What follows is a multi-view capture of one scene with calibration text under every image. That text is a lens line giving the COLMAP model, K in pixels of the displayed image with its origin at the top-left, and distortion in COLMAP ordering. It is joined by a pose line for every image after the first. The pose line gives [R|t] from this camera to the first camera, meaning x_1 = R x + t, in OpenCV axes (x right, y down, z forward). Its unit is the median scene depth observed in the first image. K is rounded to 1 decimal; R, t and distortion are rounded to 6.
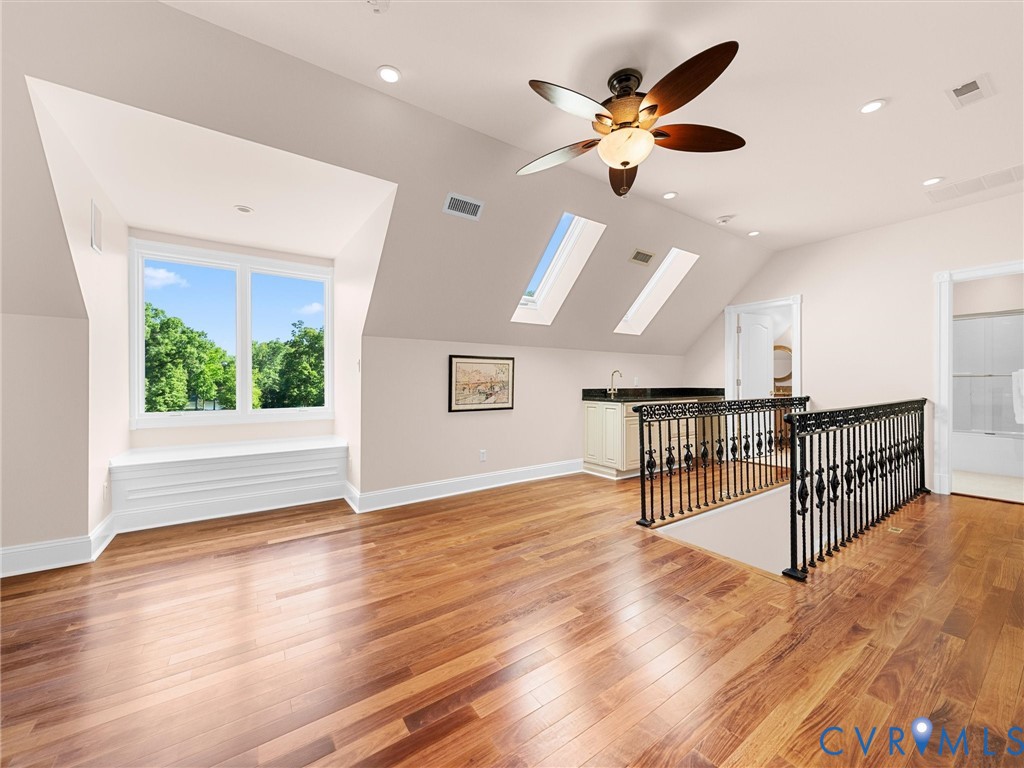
lens RADIAL K [[402.0, 0, 527.4], [0, 402.0, 381.1], [0, 0, 1]] dist [0.000234, -0.000291]
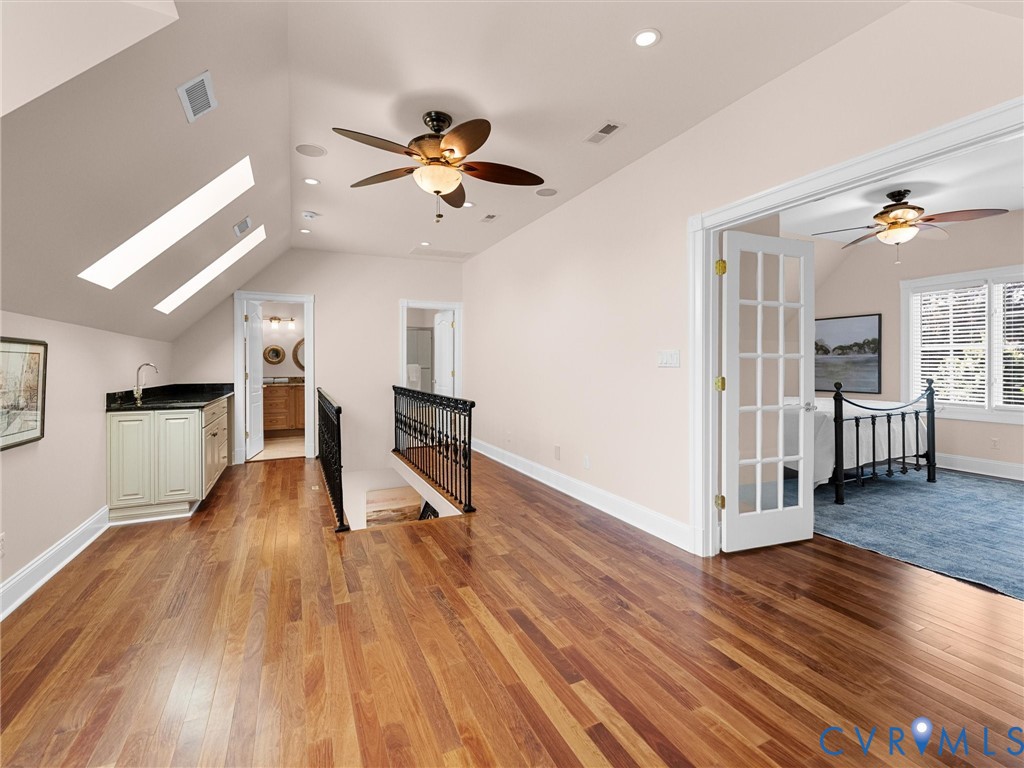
lens RADIAL K [[456.3, 0, 514.4], [0, 456.3, 367.5], [0, 0, 1]] dist [0.000032, -0.000158]
pose [[0.169329, -0.004358, 0.985550, -0.774152], [0.000870, 0.999990, 0.004273, -0.039678], [-0.985559, 0.000134, 0.169331, 0.443286]]
